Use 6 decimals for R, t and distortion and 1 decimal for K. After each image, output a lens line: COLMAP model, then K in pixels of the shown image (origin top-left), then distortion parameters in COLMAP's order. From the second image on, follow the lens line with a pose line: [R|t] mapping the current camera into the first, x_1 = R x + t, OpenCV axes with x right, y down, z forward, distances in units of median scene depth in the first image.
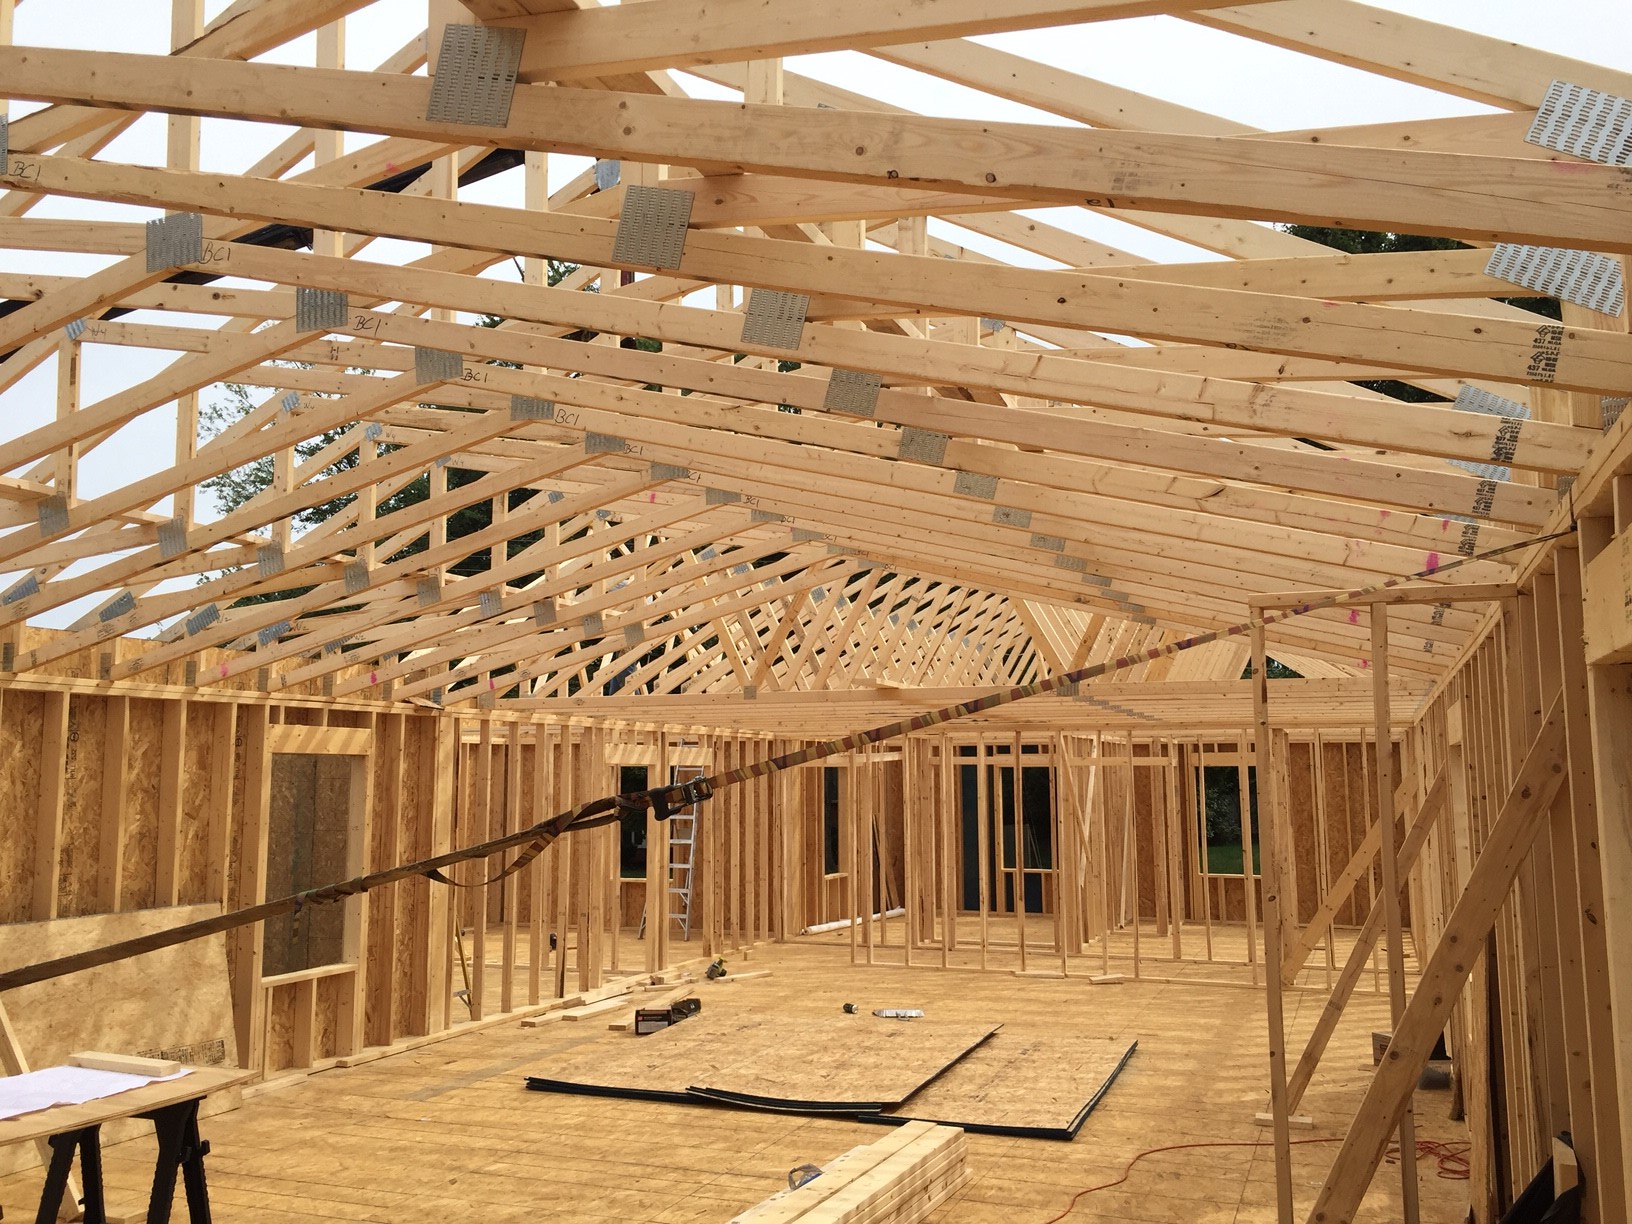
lens RADIAL K [[1419.1, 0, 833.1], [0, 1419.1, 663.0], [0, 0, 1]] dist [0.062683, -0.067796]
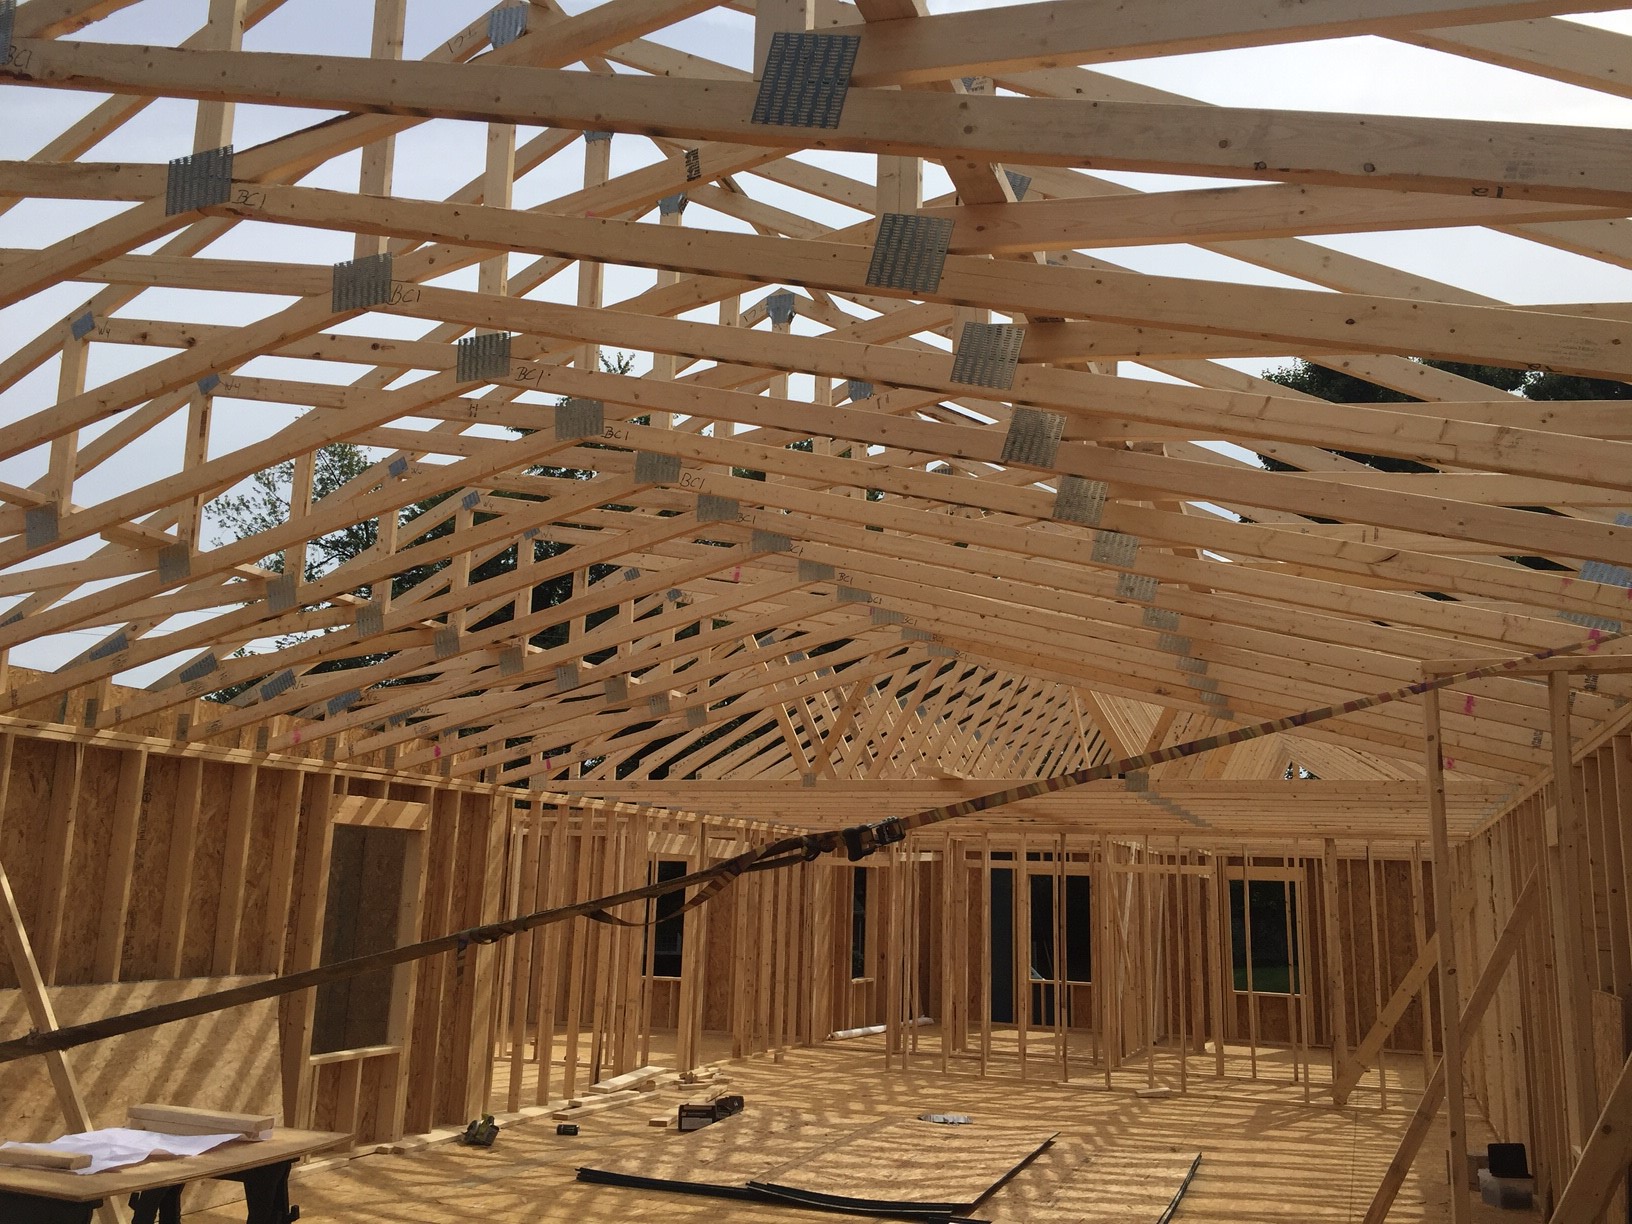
lens RADIAL K [[1419.1, 0, 831.7], [0, 1419.1, 648.9], [0, 0, 1]] dist [0.062683, -0.067796]
pose [[0.999512, 0.031031, -0.003457, -0.052075], [-0.031214, 0.995692, -0.087314, 0.019755], [0.000732, 0.087380, 0.996175, 0.005572]]
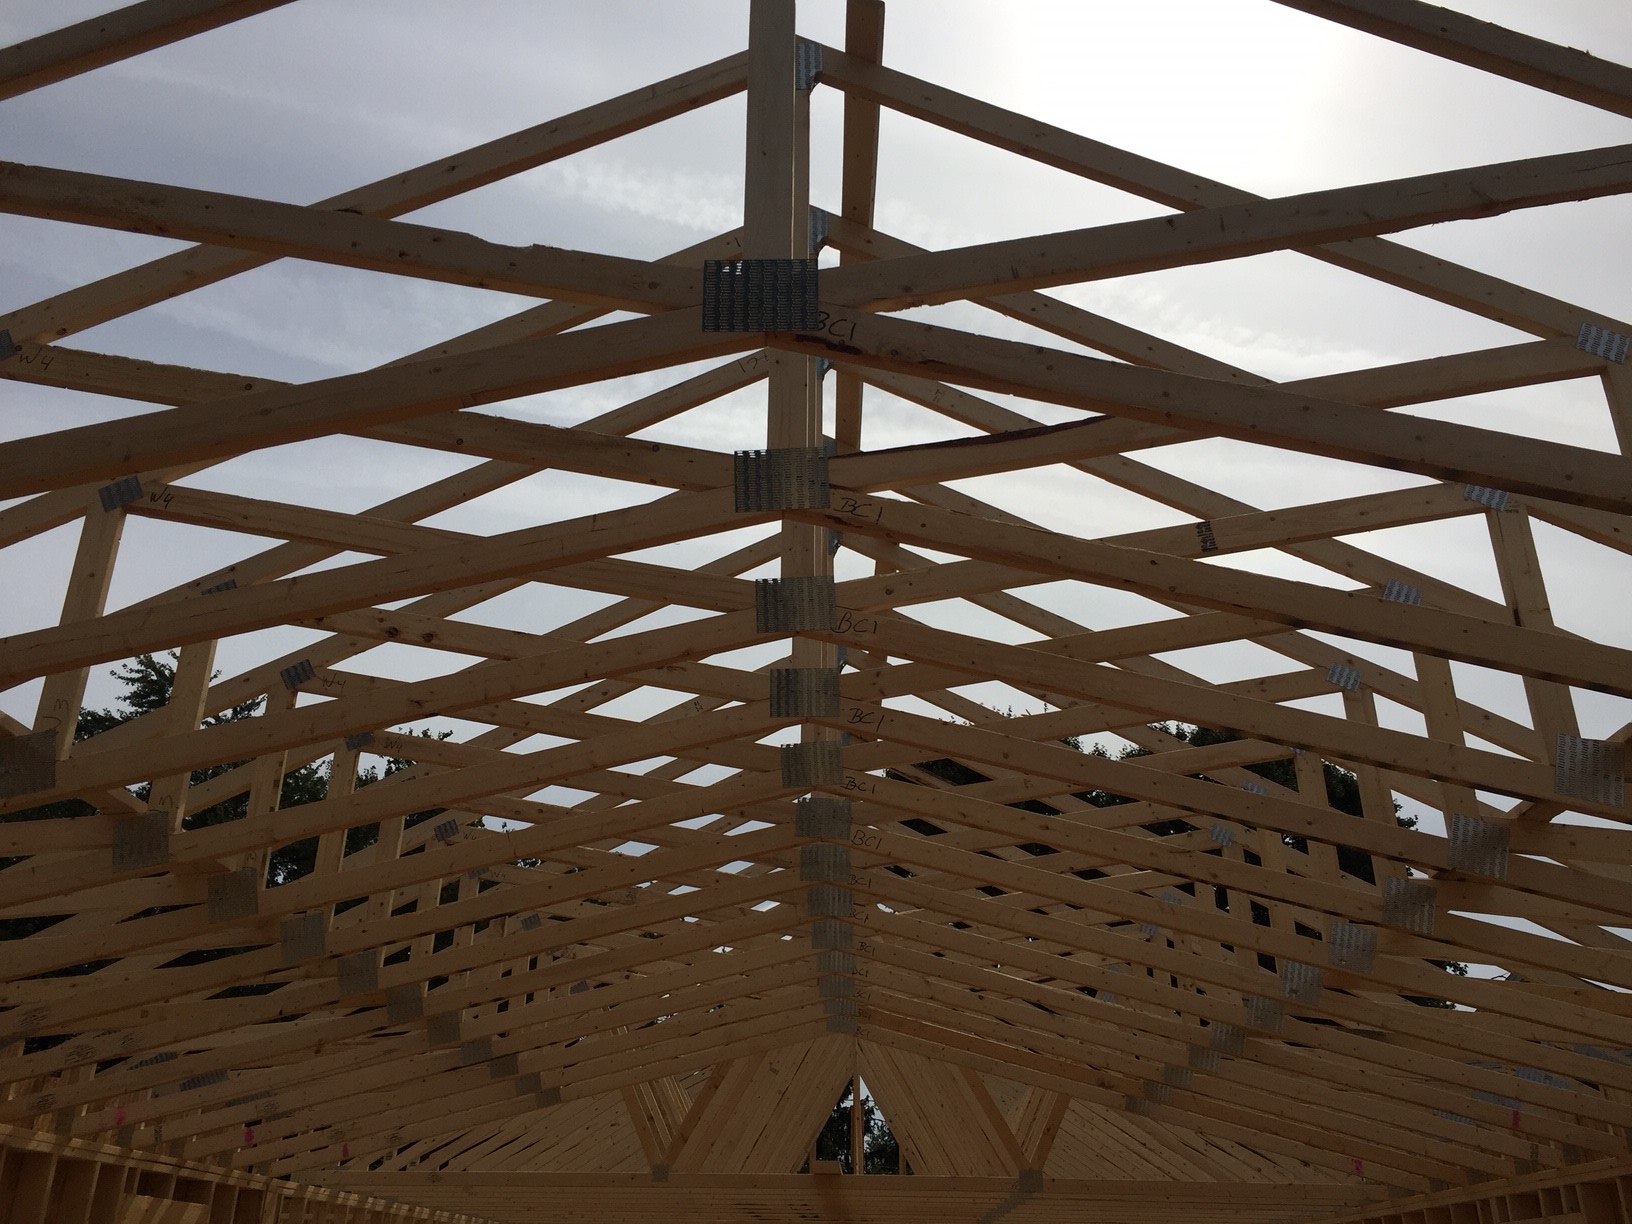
lens RADIAL K [[1419.1, 0, 826.9], [0, 1419.1, 625.7], [0, 0, 1]] dist [0.062683, -0.067796]
pose [[0.944993, 0.153416, 0.288879, -0.321739], [-0.043780, 0.934559, -0.353104, 0.015490], [-0.324147, 0.321034, 0.889869, 0.093759]]
